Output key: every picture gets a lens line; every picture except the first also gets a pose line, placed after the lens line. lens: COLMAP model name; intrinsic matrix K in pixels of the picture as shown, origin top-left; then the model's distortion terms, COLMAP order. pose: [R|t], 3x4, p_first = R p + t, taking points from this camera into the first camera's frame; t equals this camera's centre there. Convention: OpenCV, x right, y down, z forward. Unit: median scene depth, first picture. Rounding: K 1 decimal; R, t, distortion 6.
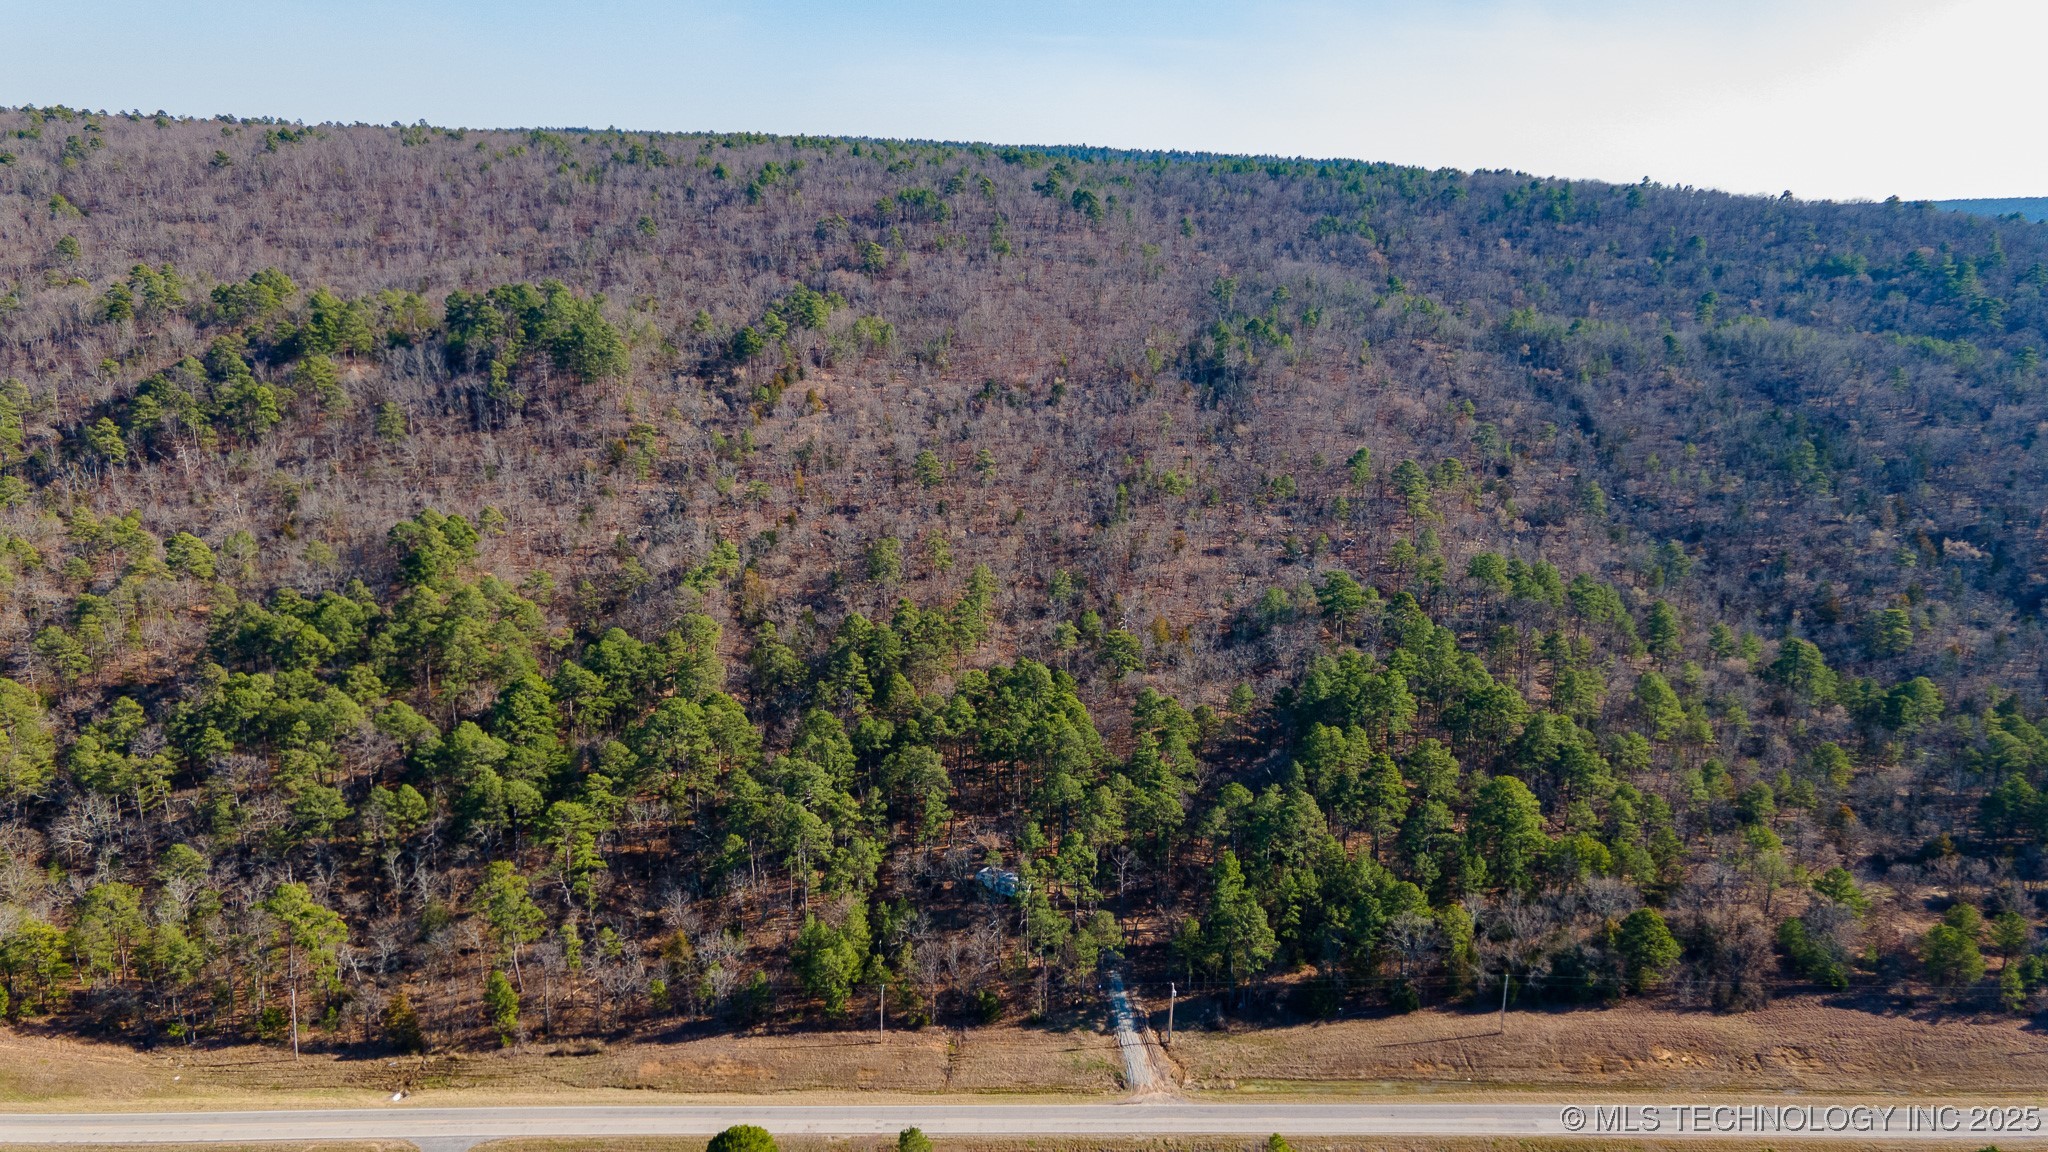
lens RADIAL K [[1496.9, 0, 1026.0], [0, 1496.9, 564.6], [0, 0, 1]] dist [0.032320, 0.049880]
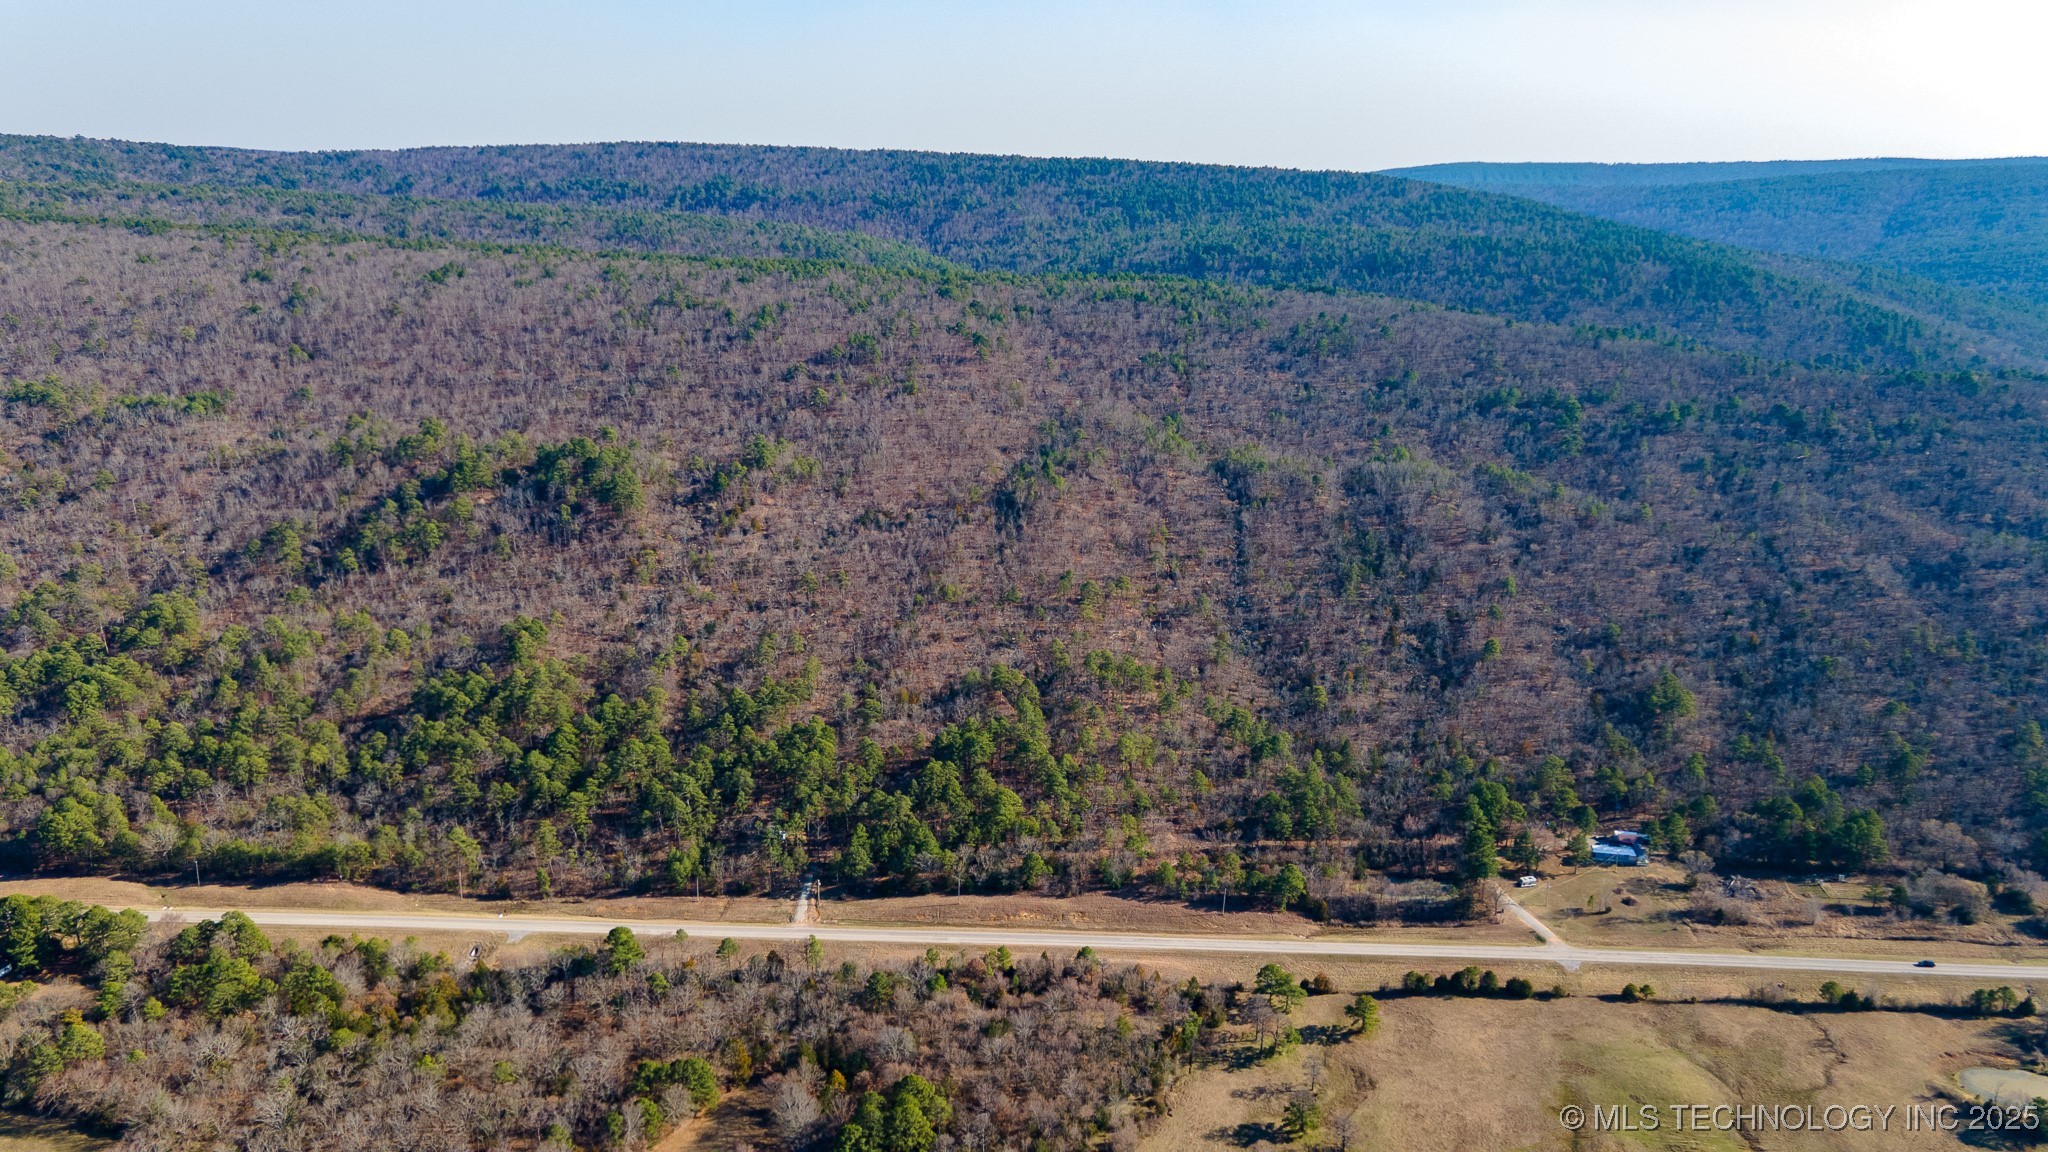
lens RADIAL K [[1496.9, 0, 1026.0], [0, 1496.9, 564.6], [0, 0, 1]] dist [0.032320, 0.049880]
pose [[0.997069, 0.013522, -0.075305, 0.478726], [-0.008888, 0.998066, 0.061528, -0.295000], [0.075992, -0.060678, 0.995261, -1.045772]]
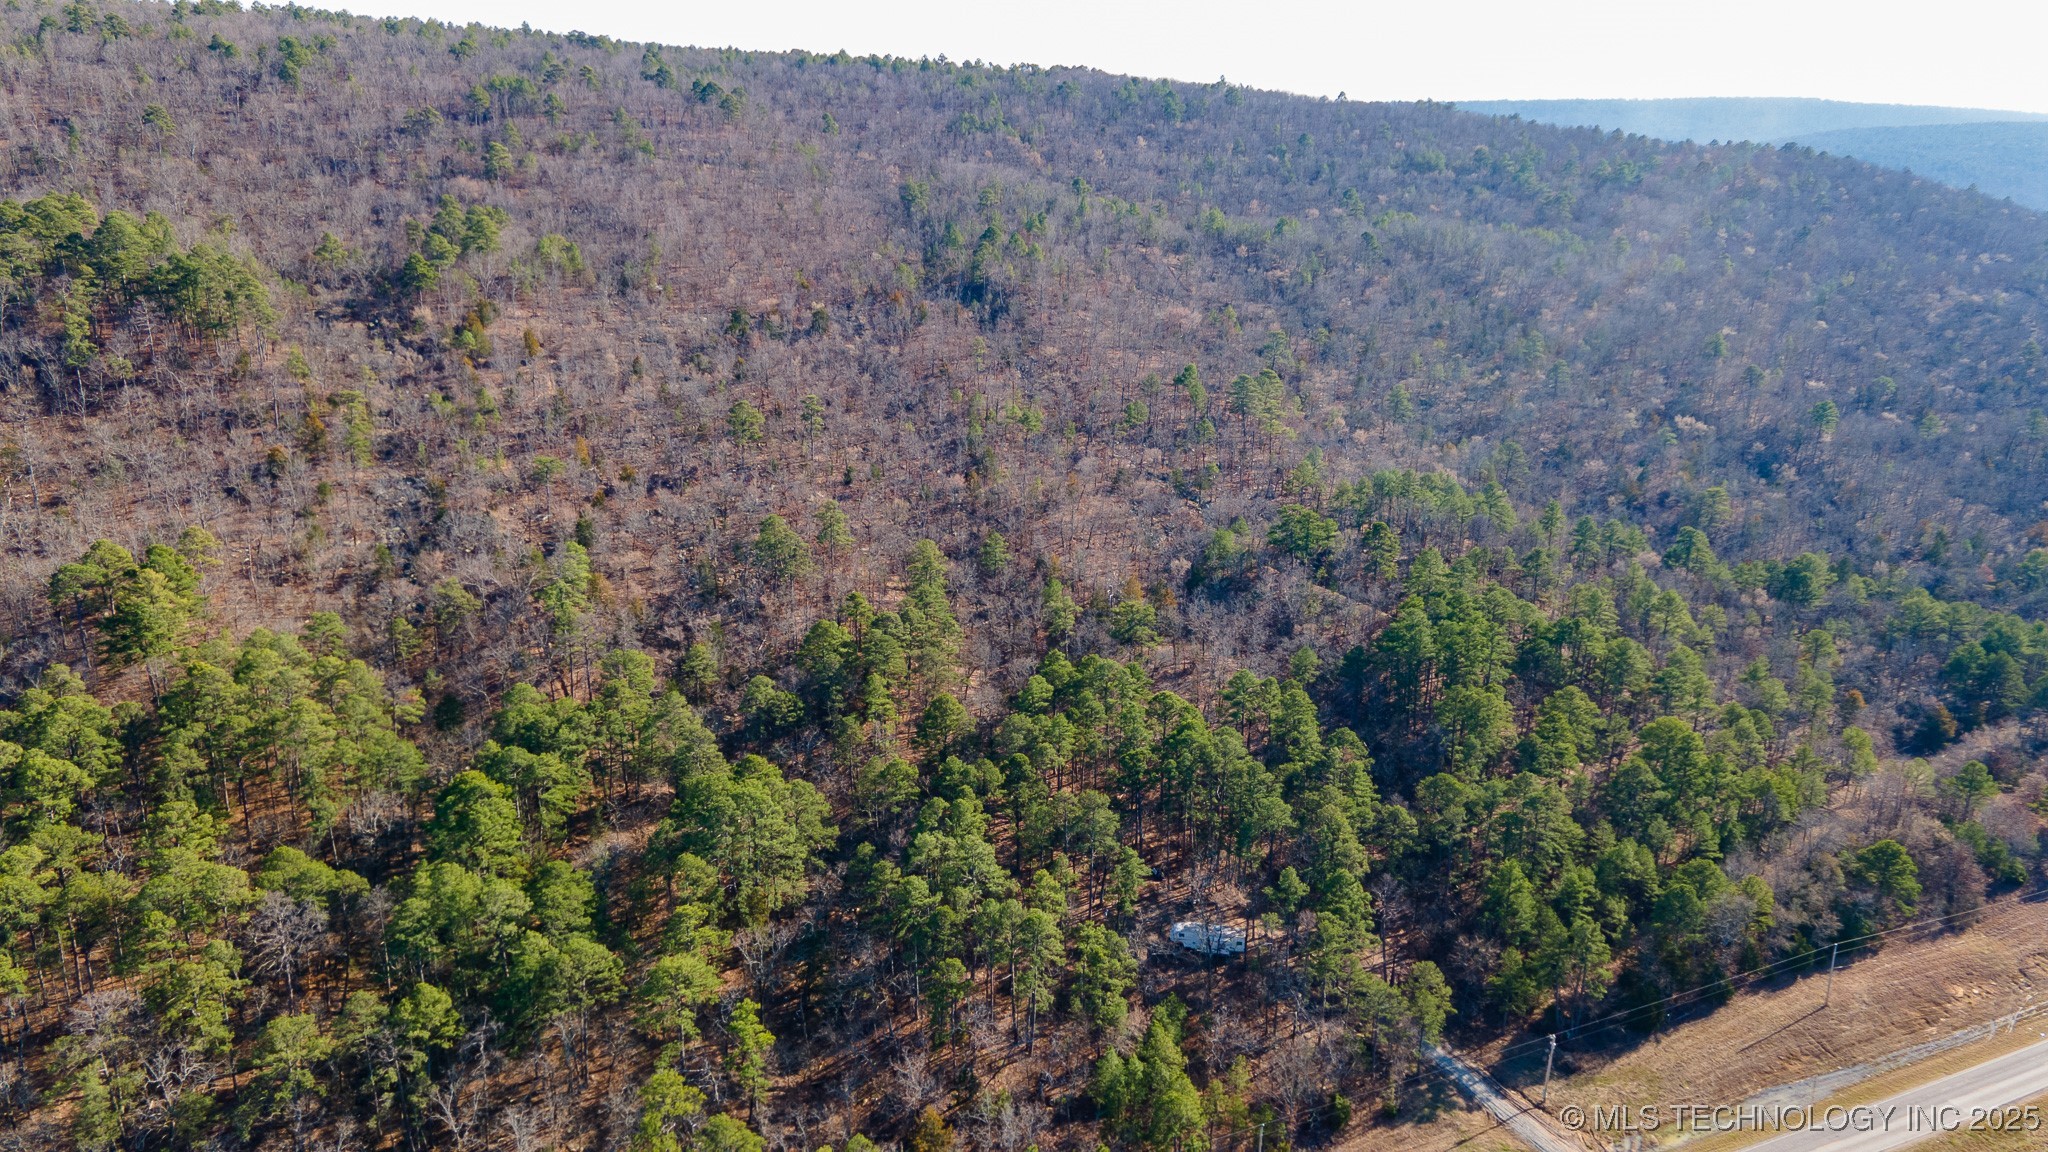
lens RADIAL K [[1496.9, 0, 1026.0], [0, 1496.9, 564.6], [0, 0, 1]] dist [0.032320, 0.049880]
pose [[0.920564, -0.112727, 0.373971, -0.368761], [0.088659, 0.992762, 0.081007, -0.061704], [-0.380396, -0.041416, 0.923896, 0.273773]]
